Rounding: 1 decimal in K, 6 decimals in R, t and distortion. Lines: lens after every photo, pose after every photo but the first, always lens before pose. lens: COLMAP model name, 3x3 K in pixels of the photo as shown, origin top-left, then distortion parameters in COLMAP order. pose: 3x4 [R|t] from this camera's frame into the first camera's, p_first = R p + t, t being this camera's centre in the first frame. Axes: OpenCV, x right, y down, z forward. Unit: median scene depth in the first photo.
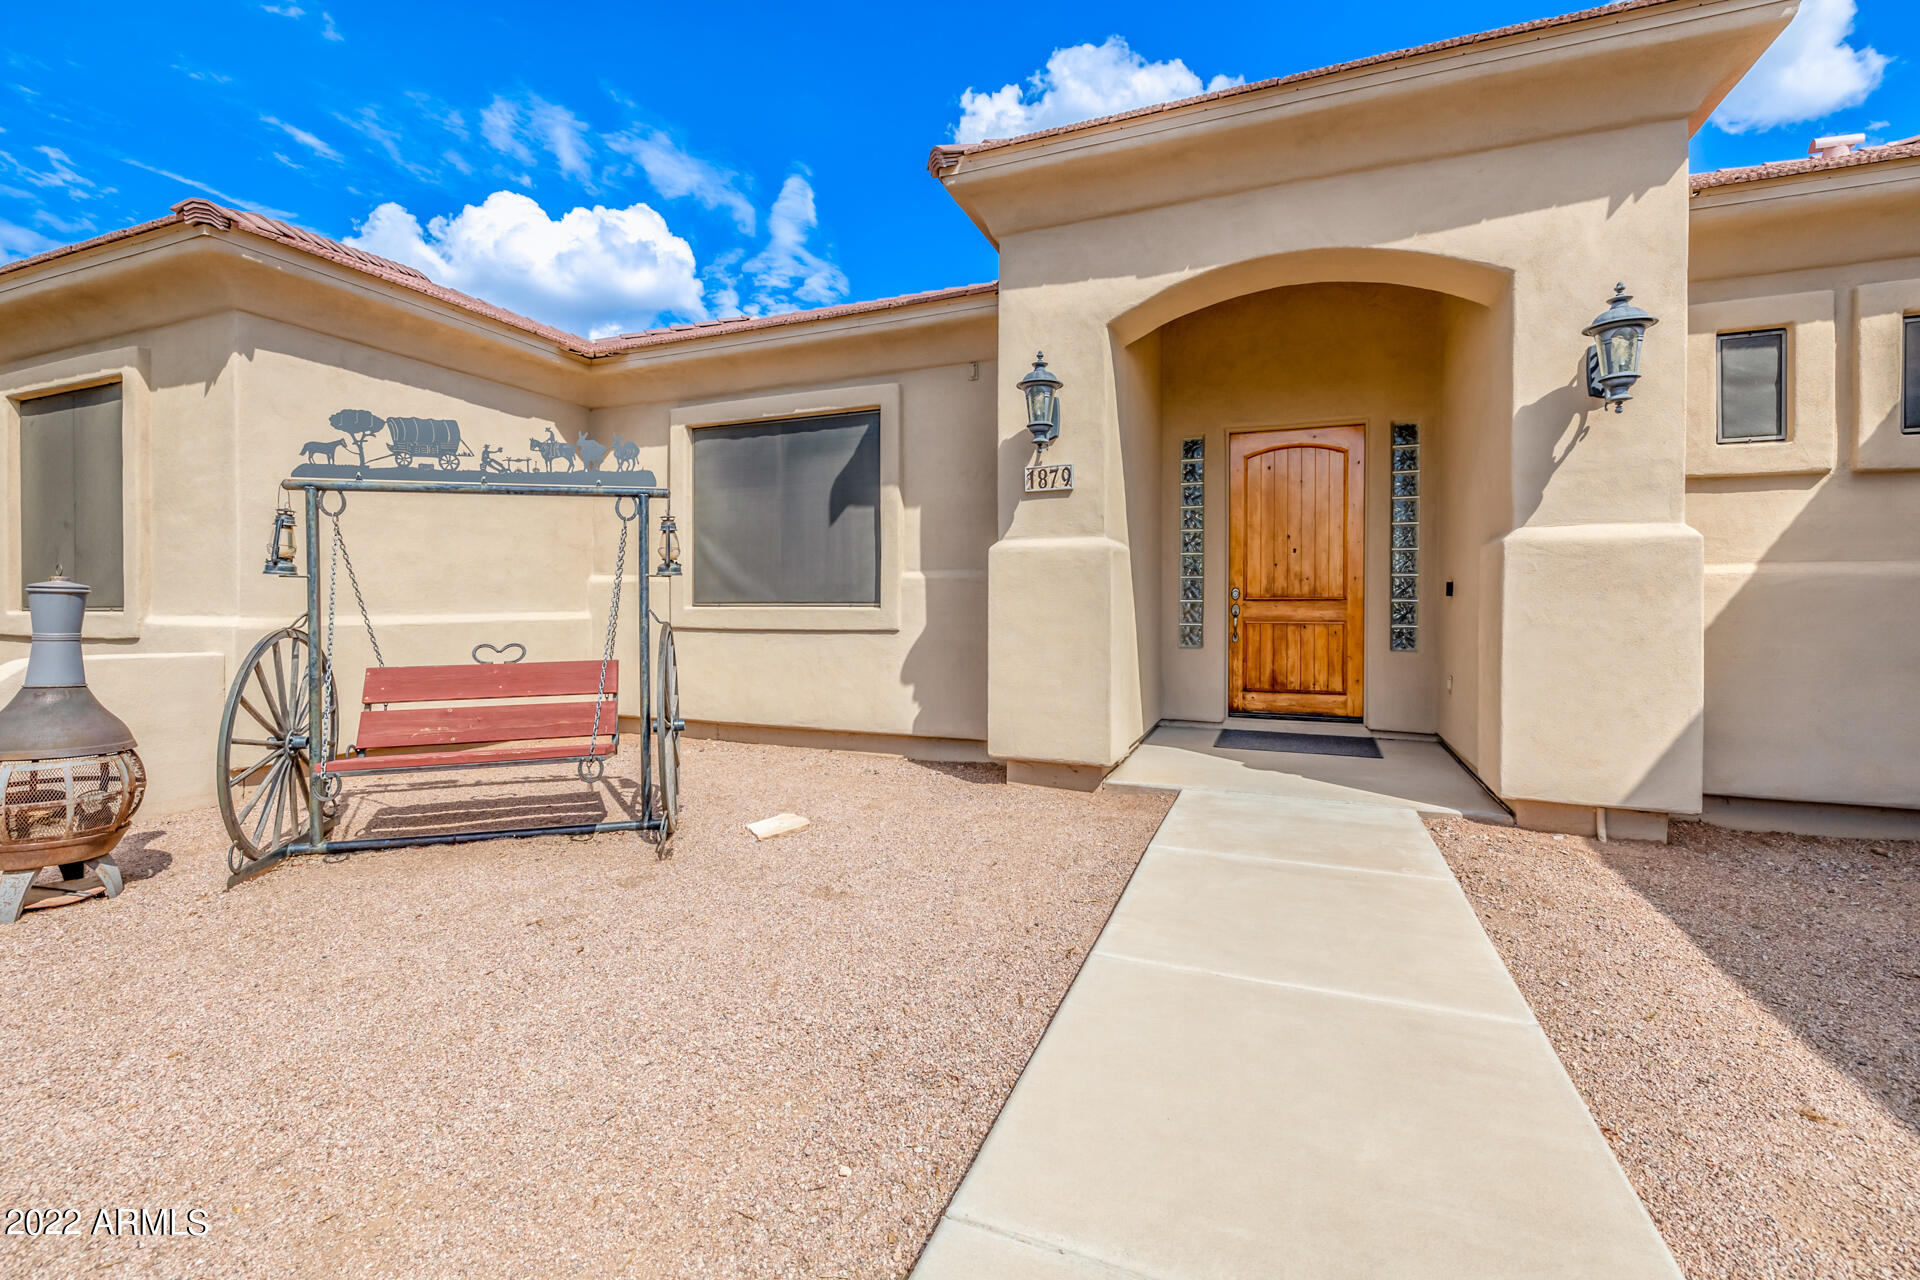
lens RADIAL K [[822.4, 0, 950.1], [0, 822.4, 601.7], [0, 0, 1]] dist [0.000609, 0.000206]
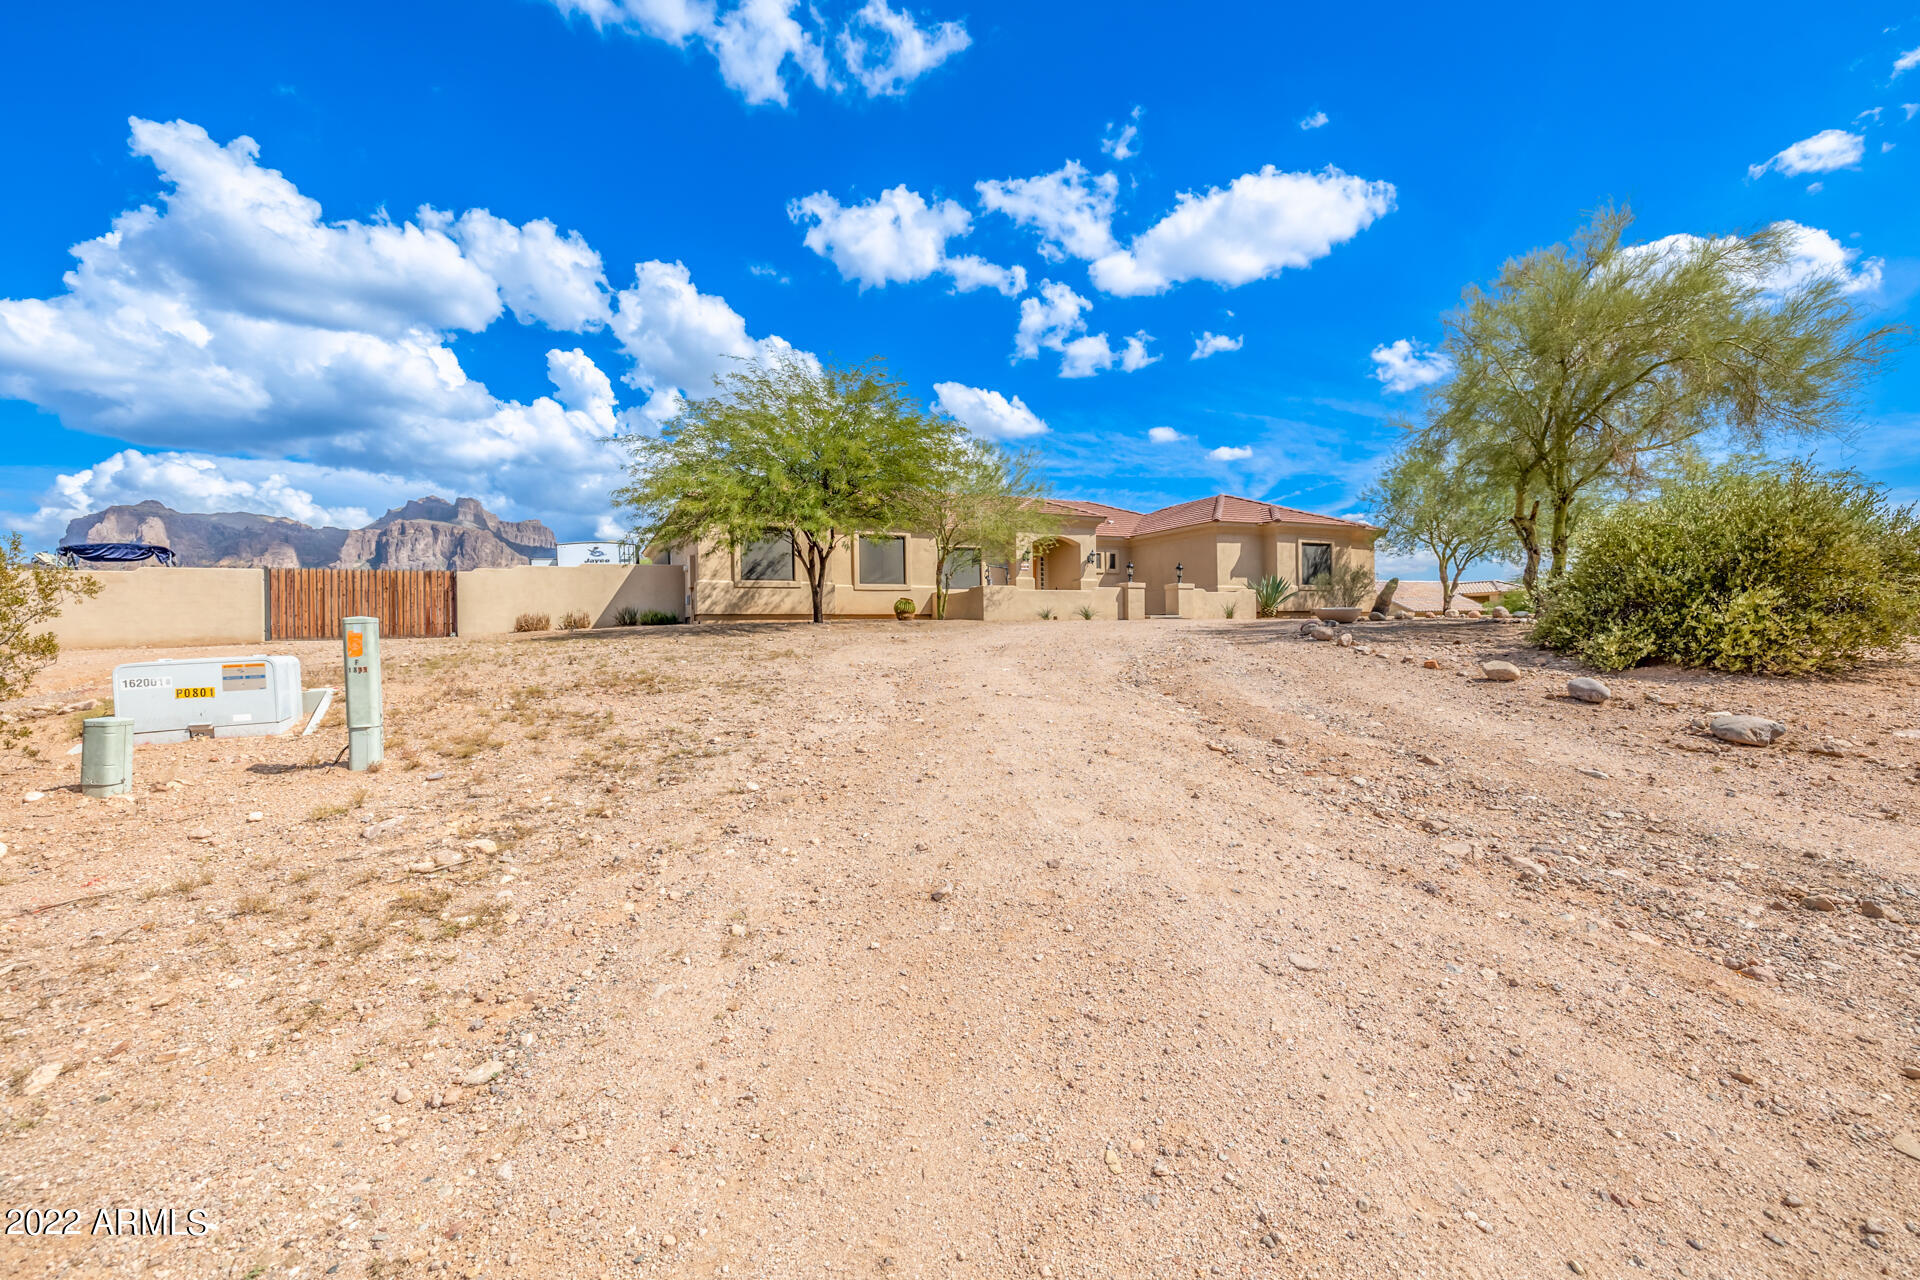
lens RADIAL K [[822.4, 0, 965.9], [0, 822.4, 620.8], [0, 0, 1]] dist [0.000609, 0.000206]
pose [[0.667112, 0.001802, 0.744955, -4.408129], [0.017469, 0.999684, -0.018061, 0.327114], [-0.744753, 0.025062, 0.666870, -2.516349]]
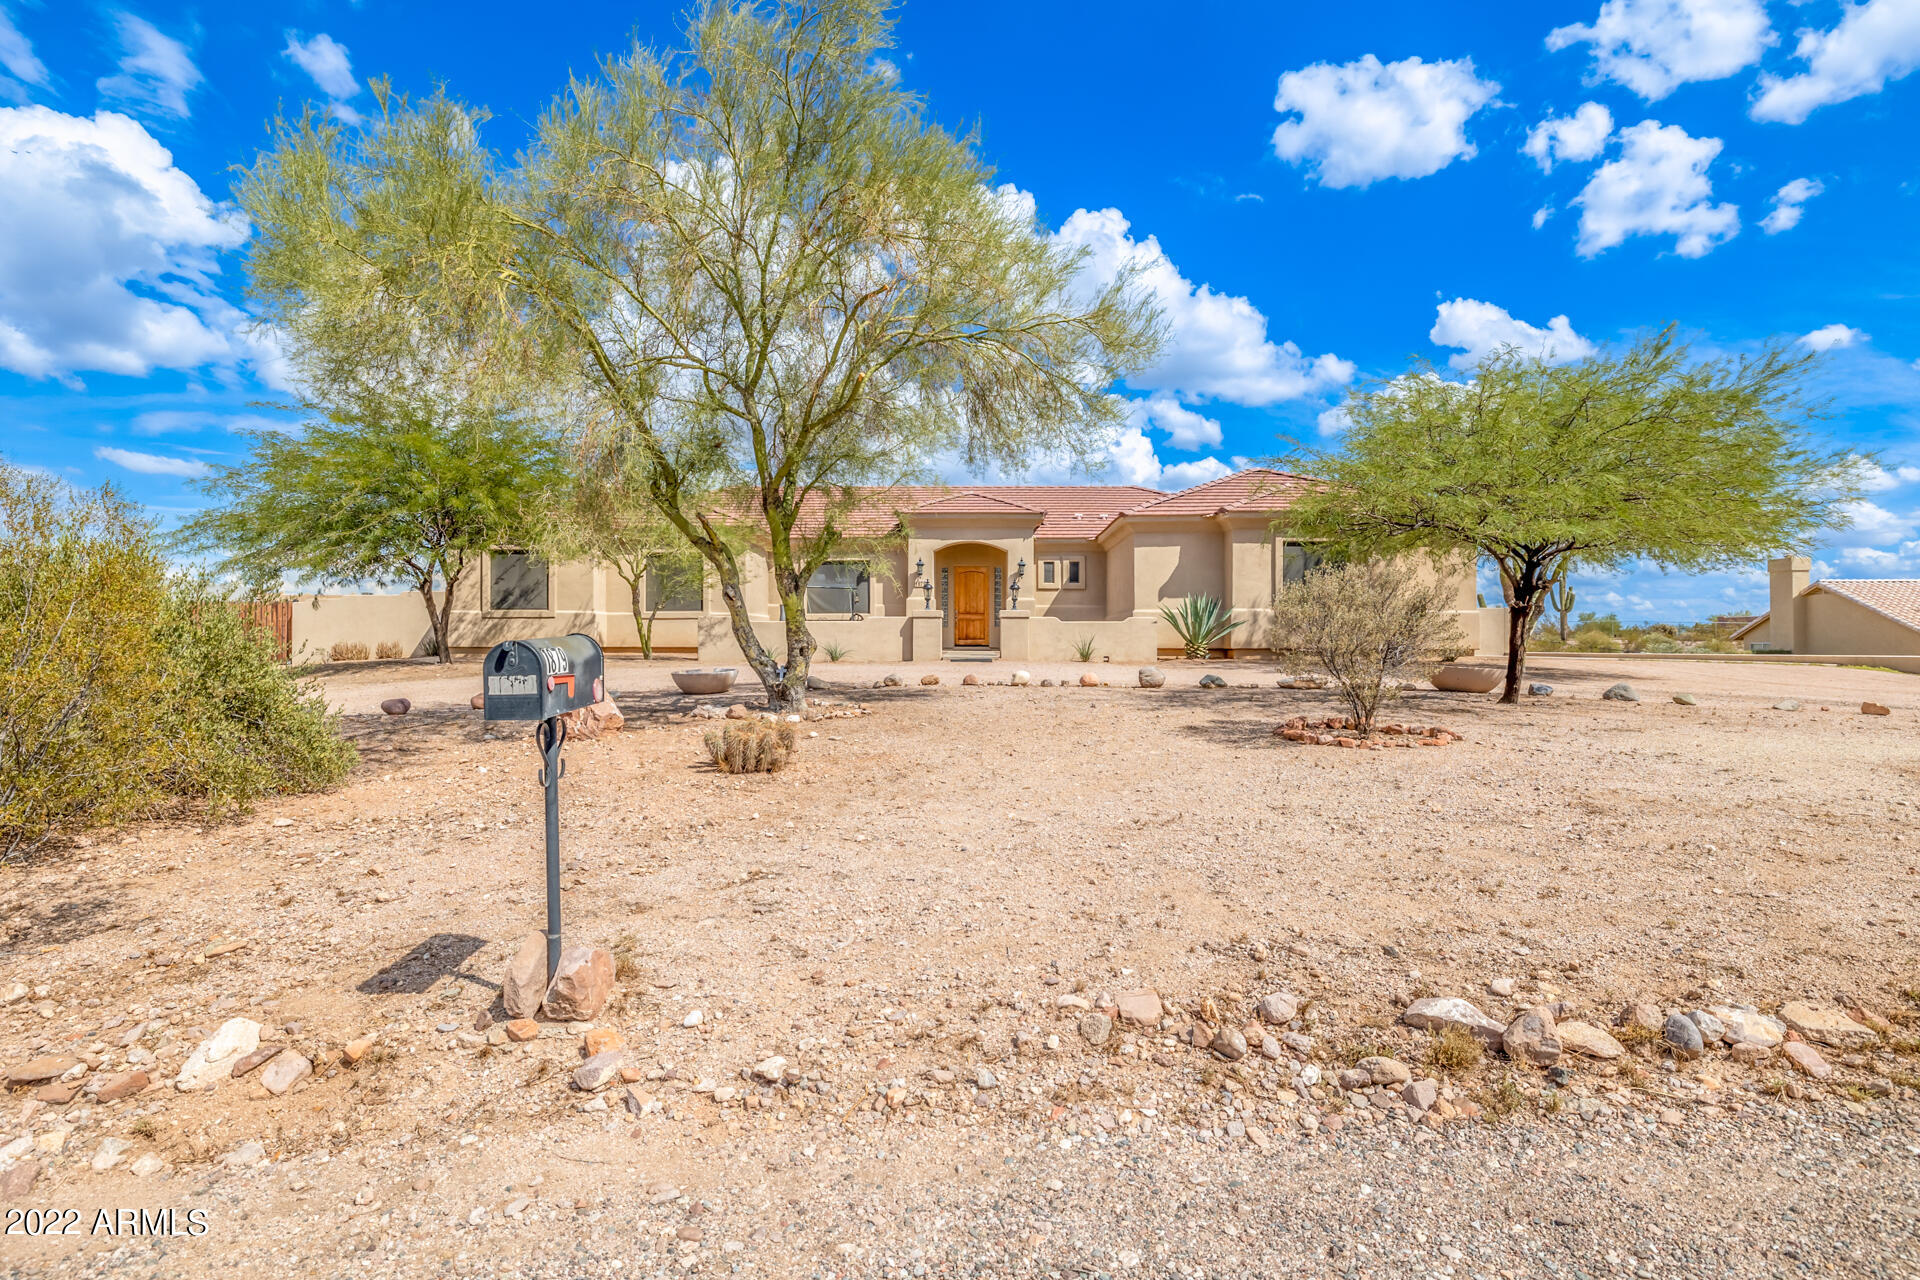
lens RADIAL K [[998.4, 0, 960.6], [0, 998.4, 642.6], [0, 0, 1]] dist [-0.009358, 0.001670]
pose [[0.933263, 0.001617, 0.359190, -1.587436], [-0.000386, 0.999994, -0.003499, 0.185935], [-0.359194, 0.003127, 0.933258, -4.058619]]
